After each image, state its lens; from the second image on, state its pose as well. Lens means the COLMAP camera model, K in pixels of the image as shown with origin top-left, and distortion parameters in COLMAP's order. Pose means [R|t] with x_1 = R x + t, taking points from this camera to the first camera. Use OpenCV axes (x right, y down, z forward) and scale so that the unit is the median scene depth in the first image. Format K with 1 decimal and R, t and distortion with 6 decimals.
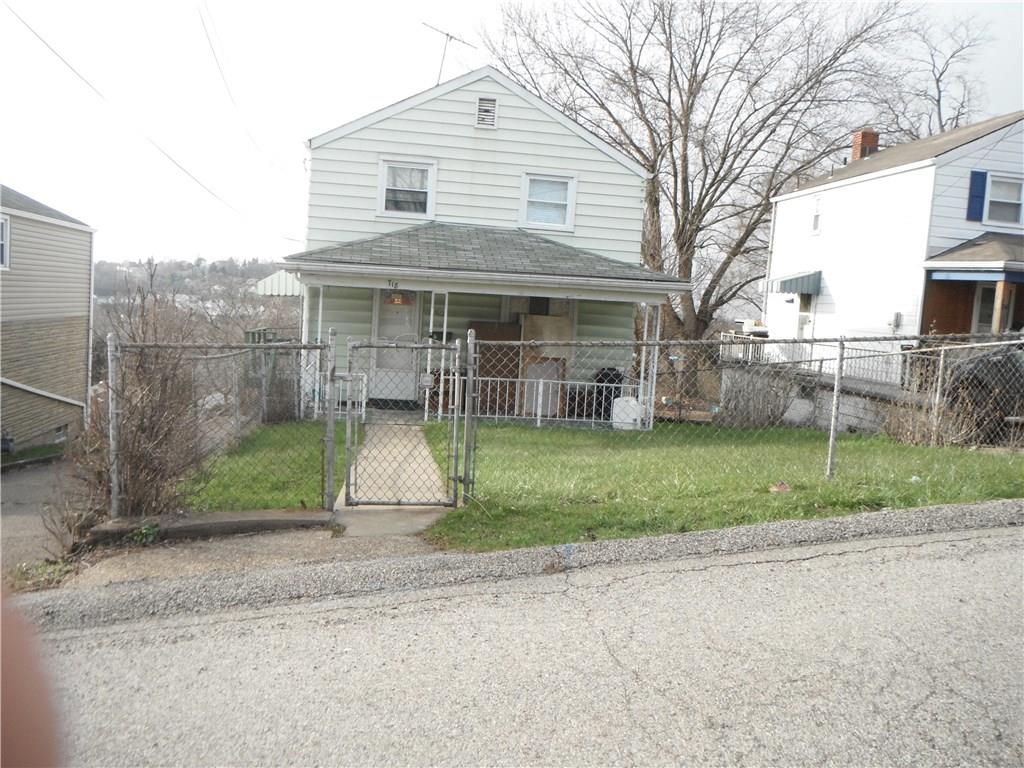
lens RADIAL K [[843.6, 0, 510.8], [0, 843.6, 374.3], [0, 0, 1]] dist [-0.000494, -0.000329]
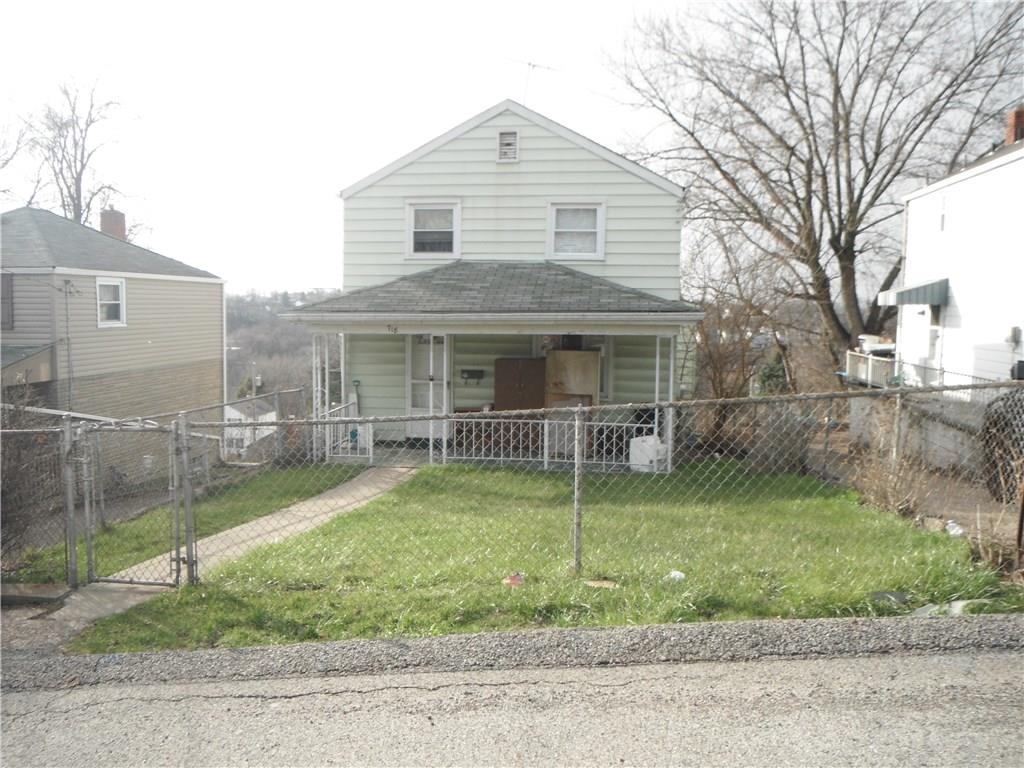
lens RADIAL K [[833.5, 0, 512.0], [0, 833.5, 384.0], [0, 0, 1]] dist [-0.018703, 0.007389]
pose [[0.958952, -0.024557, -0.282504, 0.244182], [0.024155, 0.999696, -0.004906, -0.028536], [0.282539, -0.002119, 0.959254, 0.070544]]
